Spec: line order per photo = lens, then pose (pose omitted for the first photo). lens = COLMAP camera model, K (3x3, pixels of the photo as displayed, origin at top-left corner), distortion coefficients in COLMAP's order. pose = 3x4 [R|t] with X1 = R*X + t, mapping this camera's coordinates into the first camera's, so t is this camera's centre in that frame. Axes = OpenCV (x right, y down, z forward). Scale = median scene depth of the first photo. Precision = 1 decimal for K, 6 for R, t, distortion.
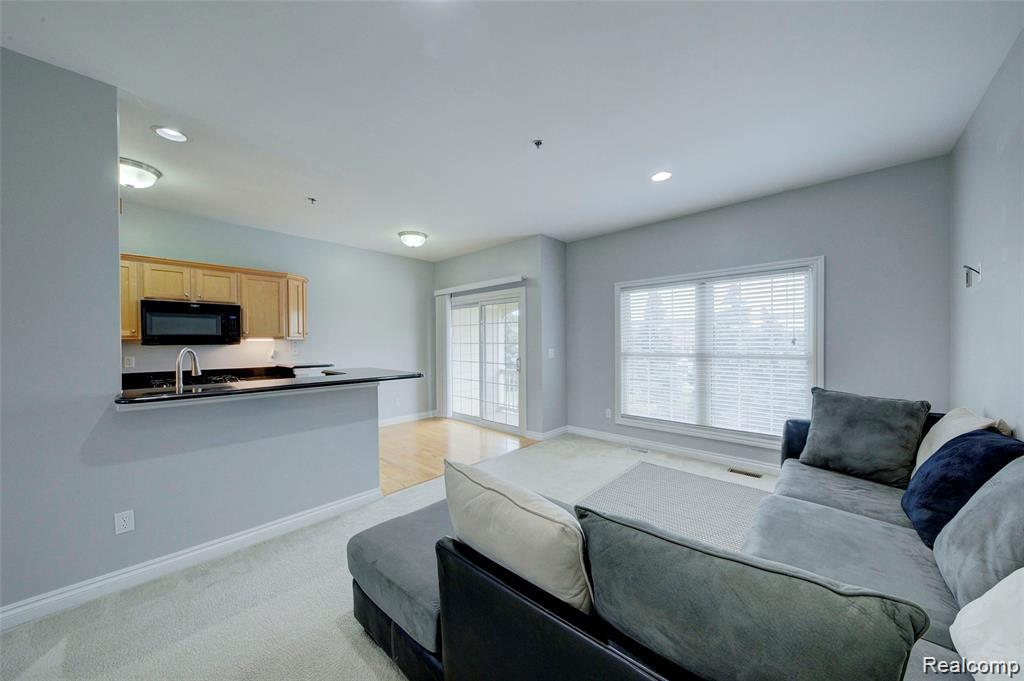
lens RADIAL K [[356.5, 0, 509.2], [0, 356.5, 339.1], [0, 0, 1]] dist [-0.001718, -0.001769]
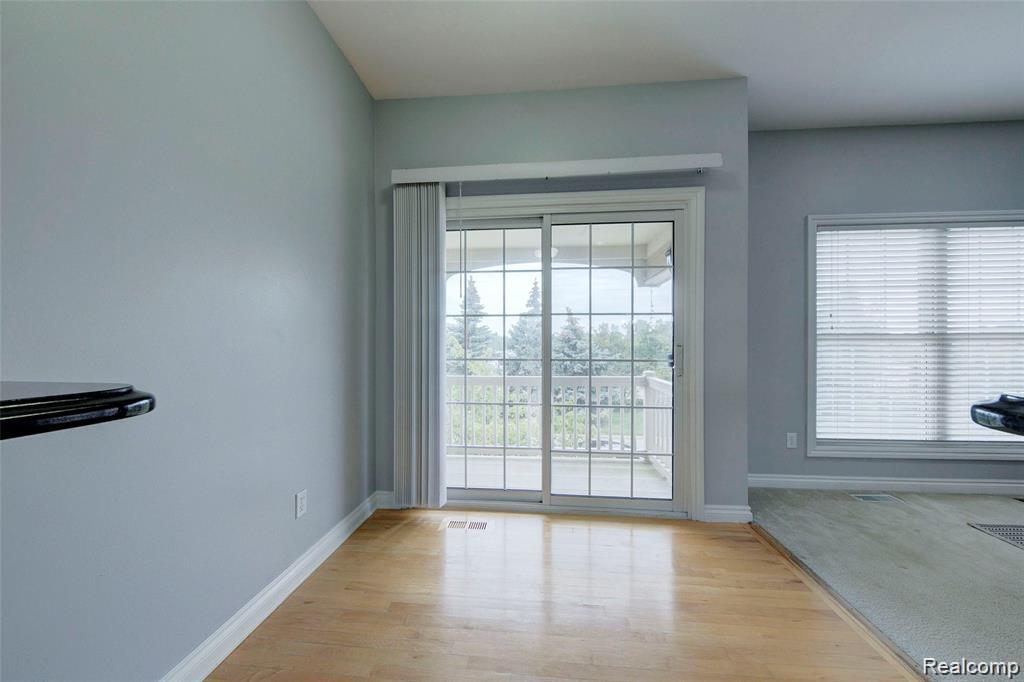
lens RADIAL K [[356.5, 0, 512.1], [0, 356.5, 342.8], [0, 0, 1]] dist [-0.001718, -0.001769]
pose [[0.792900, 0.007916, 0.609300, -0.449042], [-0.009210, 0.999957, -0.001005, 0.057235], [-0.609282, -0.004815, 0.792939, 0.844550]]
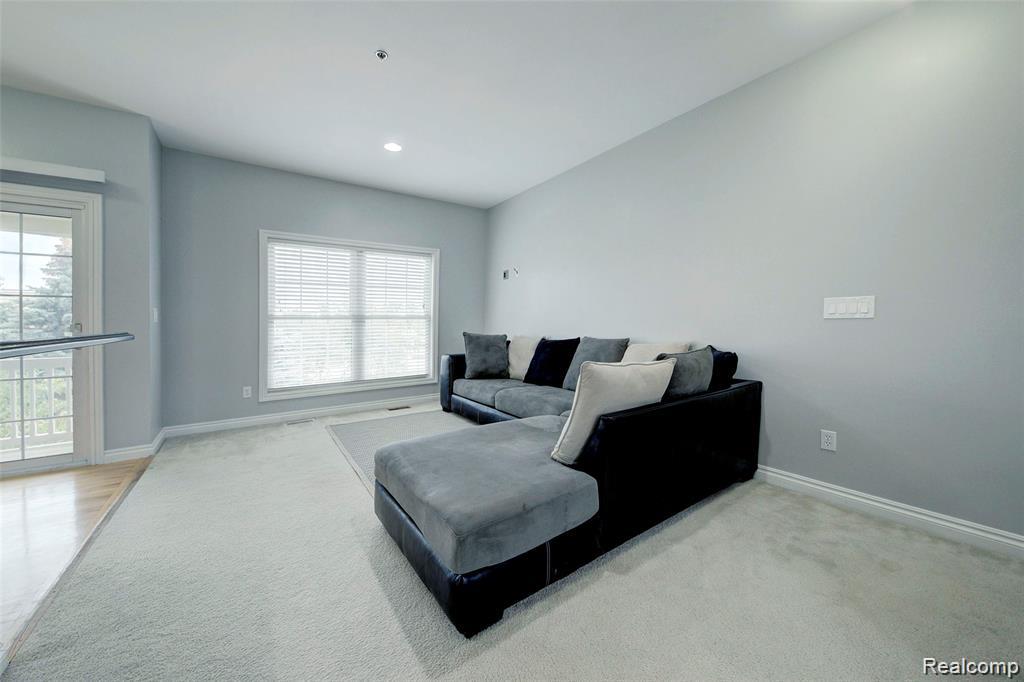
lens RADIAL K [[356.5, 0, 507.2], [0, 356.5, 329.4], [0, 0, 1]] dist [-0.001718, -0.001769]
pose [[0.227320, -0.017905, 0.973656, -0.374782], [-0.002037, 0.999820, 0.018862, 0.054557], [-0.973818, -0.006271, 0.227242, 0.266527]]
